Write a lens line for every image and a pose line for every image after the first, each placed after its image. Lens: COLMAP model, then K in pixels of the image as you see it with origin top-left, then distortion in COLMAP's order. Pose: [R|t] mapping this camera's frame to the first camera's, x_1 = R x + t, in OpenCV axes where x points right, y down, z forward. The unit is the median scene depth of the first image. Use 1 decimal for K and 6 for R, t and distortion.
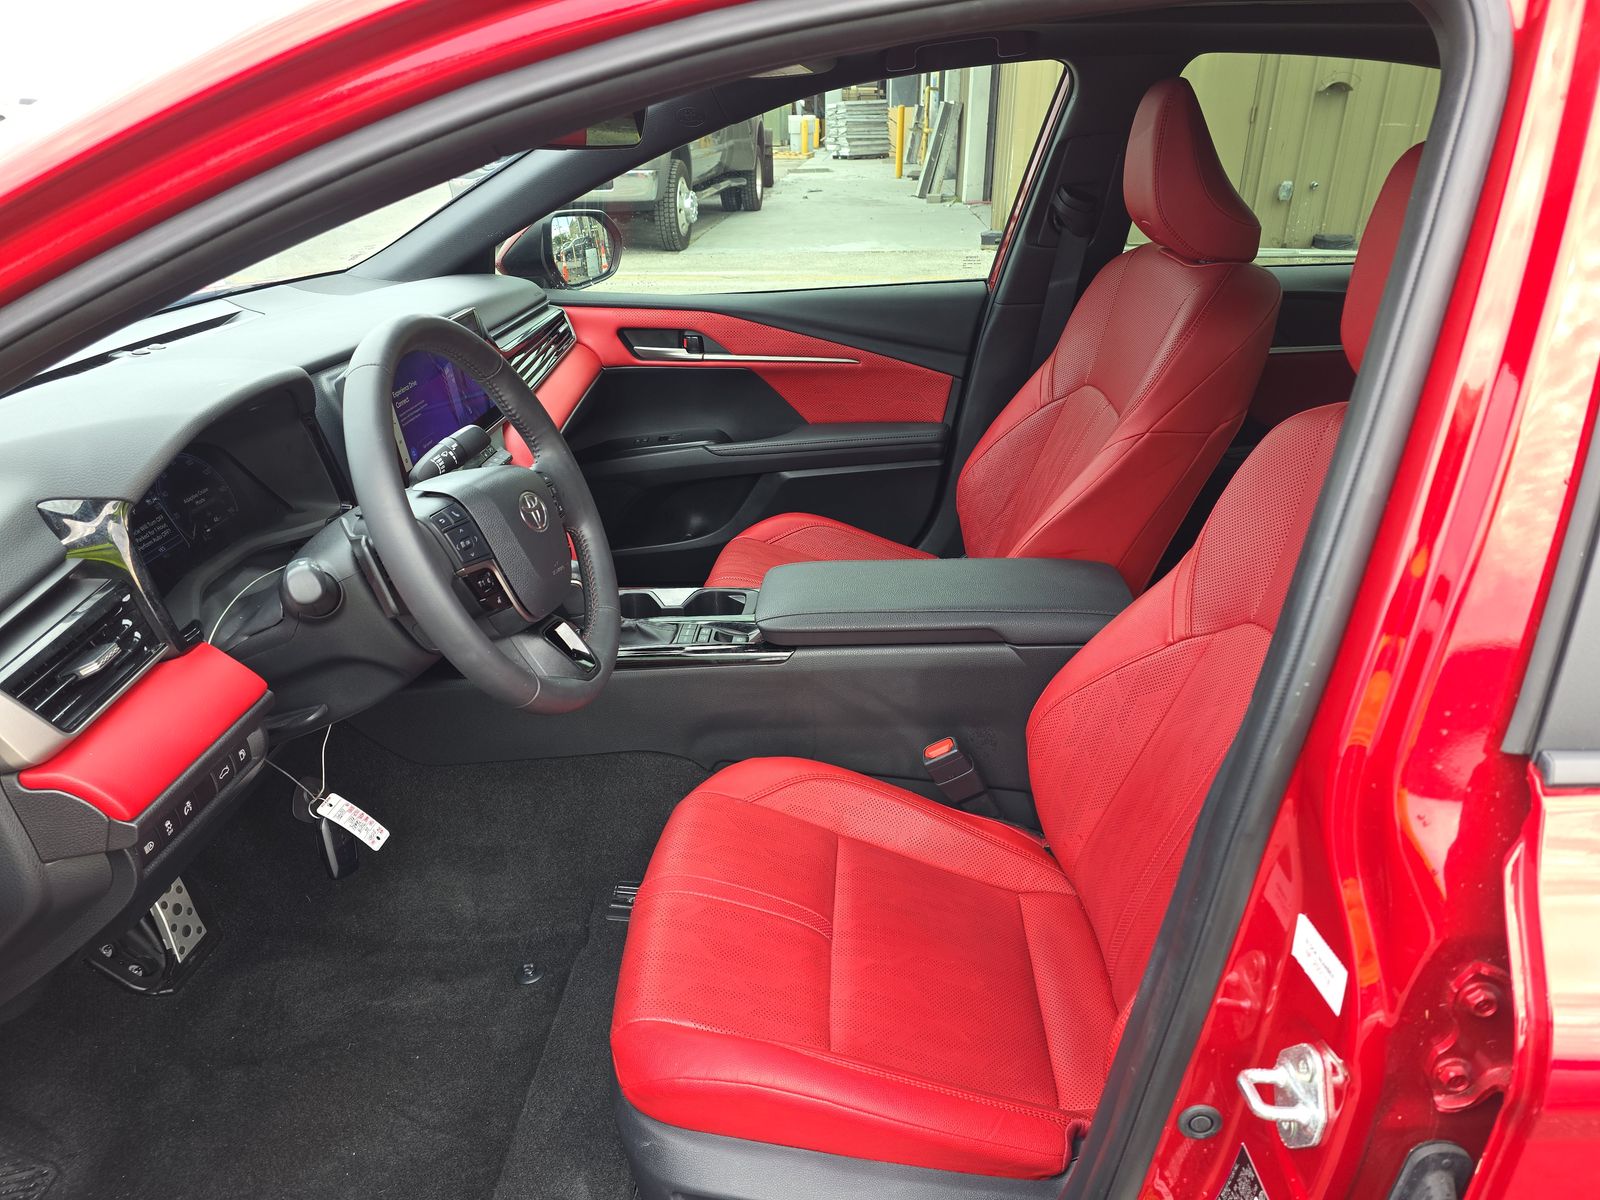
lens RADIAL K [[1123.7, 0, 786.5], [0, 1123.7, 632.6], [0, 0, 1]] dist [0.056214, -0.049301]
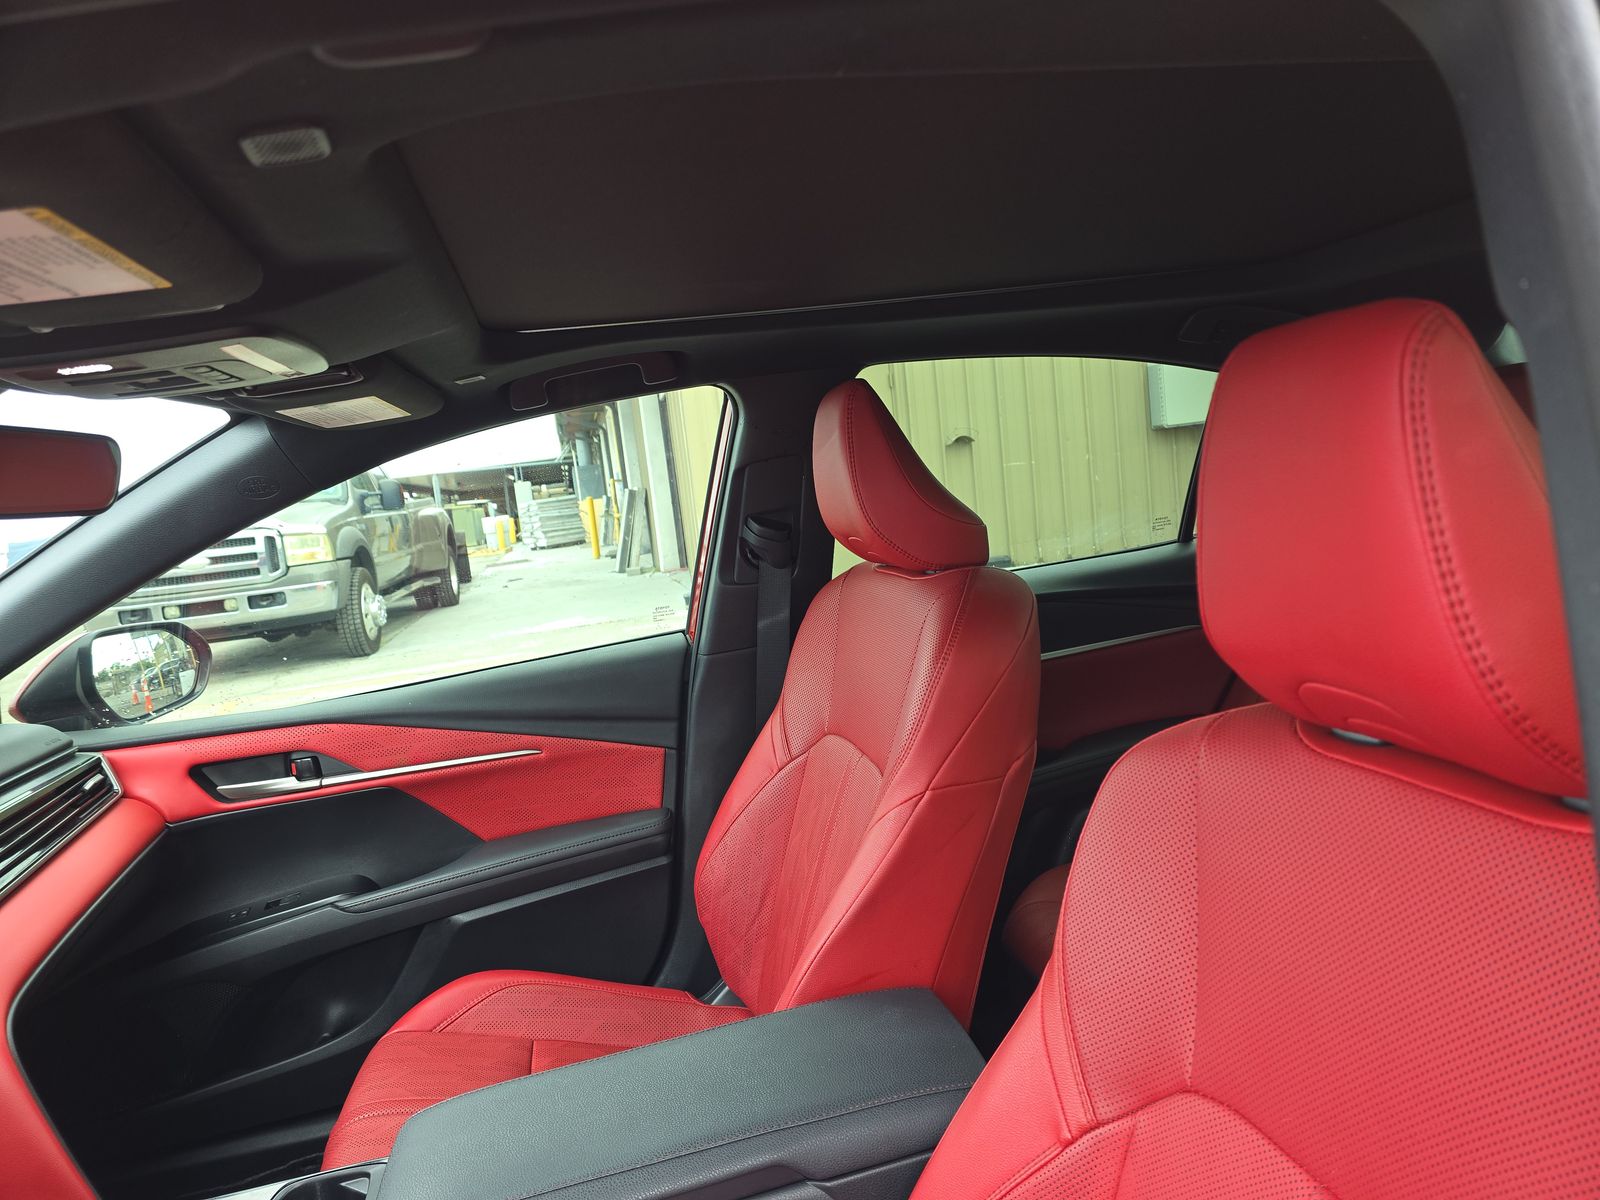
lens RADIAL K [[1123.7, 0, 844.0], [0, 1123.7, 563.1], [0, 0, 1]] dist [0.056214, -0.049301]
pose [[0.946263, -0.124301, 0.298556, 0.044848], [0.224212, 0.917448, -0.328660, -0.055337], [-0.233057, 0.377939, 0.896017, 0.199900]]
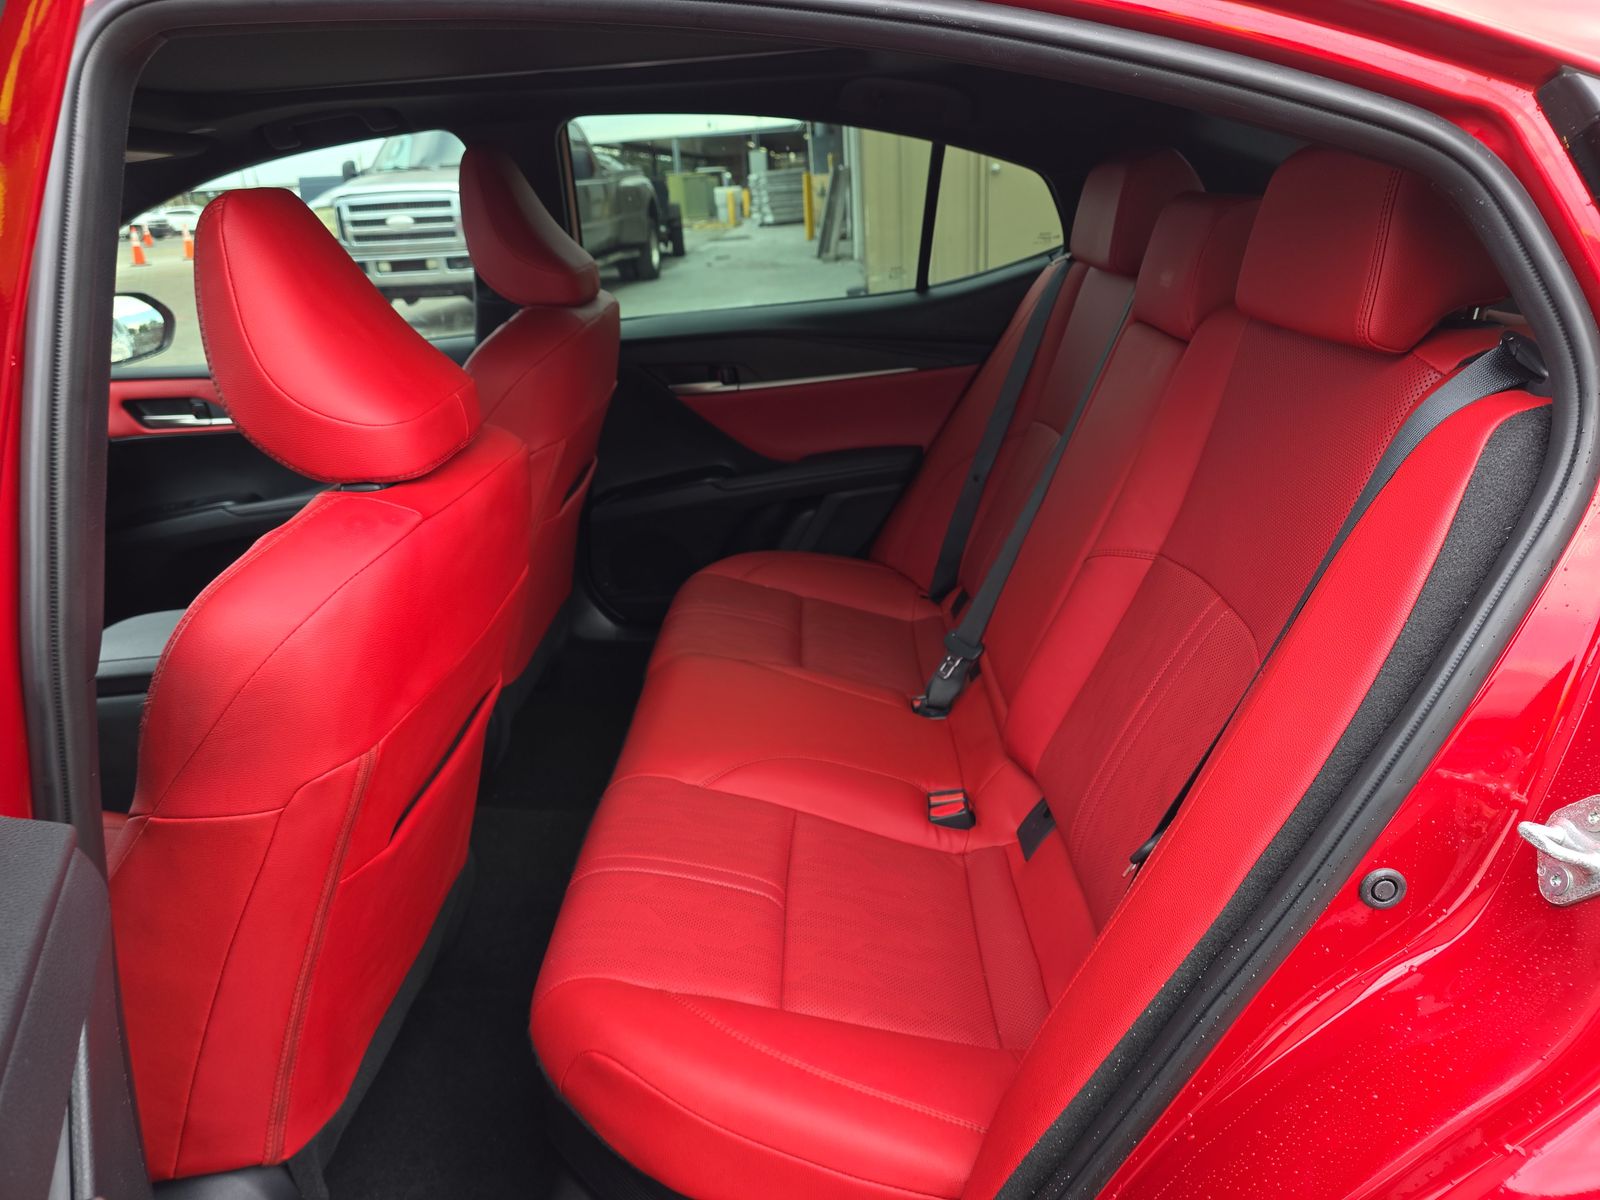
lens RADIAL K [[1123.7, 0, 815.7], [0, 1123.7, 604.7], [0, 0, 1]] dist [0.056214, -0.049301]
pose [[0.995951, -0.075057, 0.049472, 0.410720], [0.078465, 0.994386, -0.070995, 0.039716], [-0.043865, 0.074589, 0.996249, -0.051059]]
